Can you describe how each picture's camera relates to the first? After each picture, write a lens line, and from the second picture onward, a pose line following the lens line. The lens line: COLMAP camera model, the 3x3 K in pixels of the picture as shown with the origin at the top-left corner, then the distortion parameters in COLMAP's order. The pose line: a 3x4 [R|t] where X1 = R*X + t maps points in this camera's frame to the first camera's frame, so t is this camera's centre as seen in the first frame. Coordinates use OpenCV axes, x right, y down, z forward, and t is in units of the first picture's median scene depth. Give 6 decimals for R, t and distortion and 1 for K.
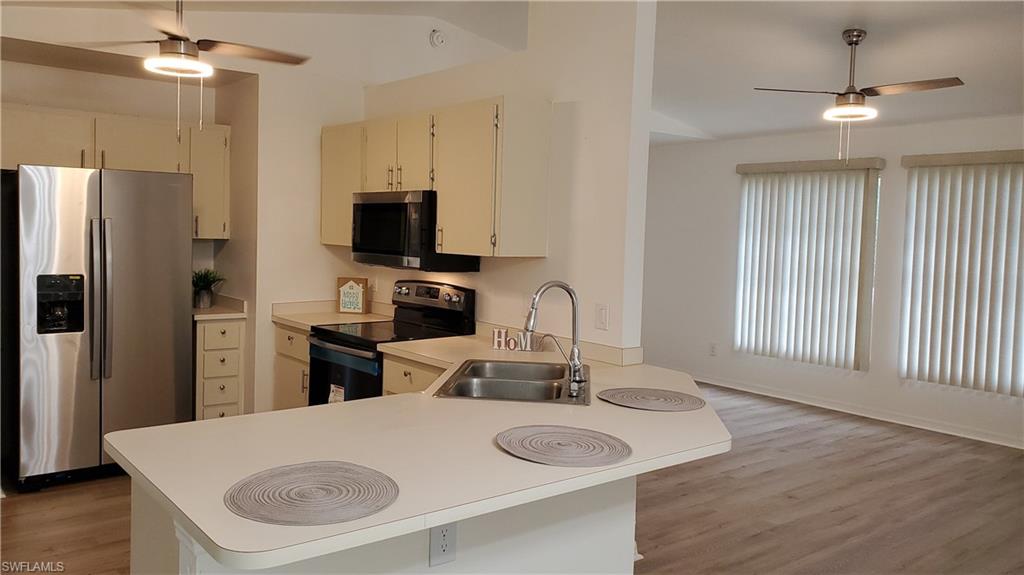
lens RADIAL K [[800.0, 0, 495.2], [0, 800.0, 277.4], [0, 0, 1]] dist [0.013765, -0.003791]
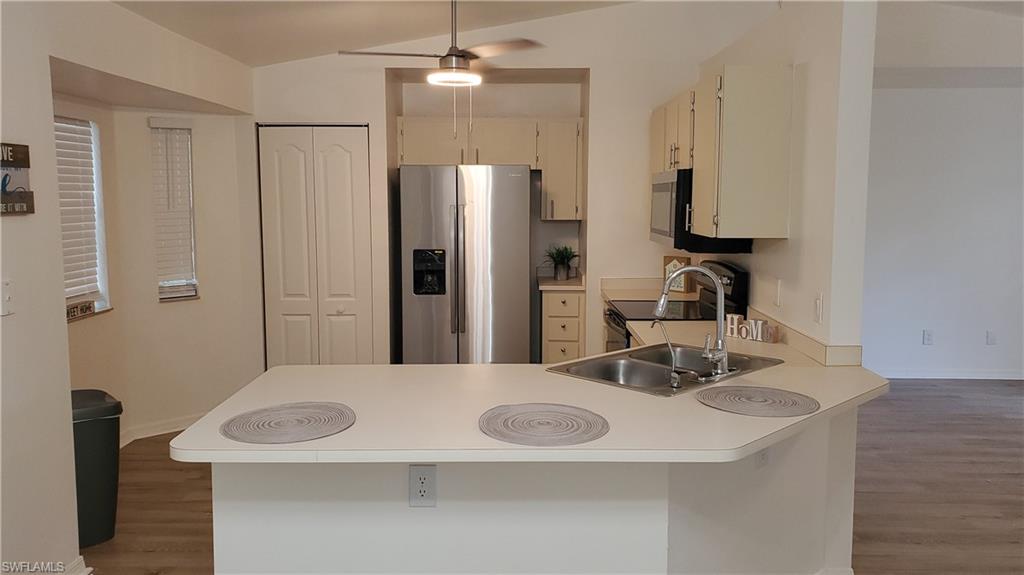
lens RADIAL K [[794.3, 0, 512.0], [0, 794.3, 287.5], [0, 0, 1]] dist [0.022988, -0.001713]
pose [[0.780873, 0.045411, -0.623038, 0.318079], [-0.017685, 0.998562, 0.050618, -0.008419], [0.624440, -0.028508, 0.780552, 0.082341]]
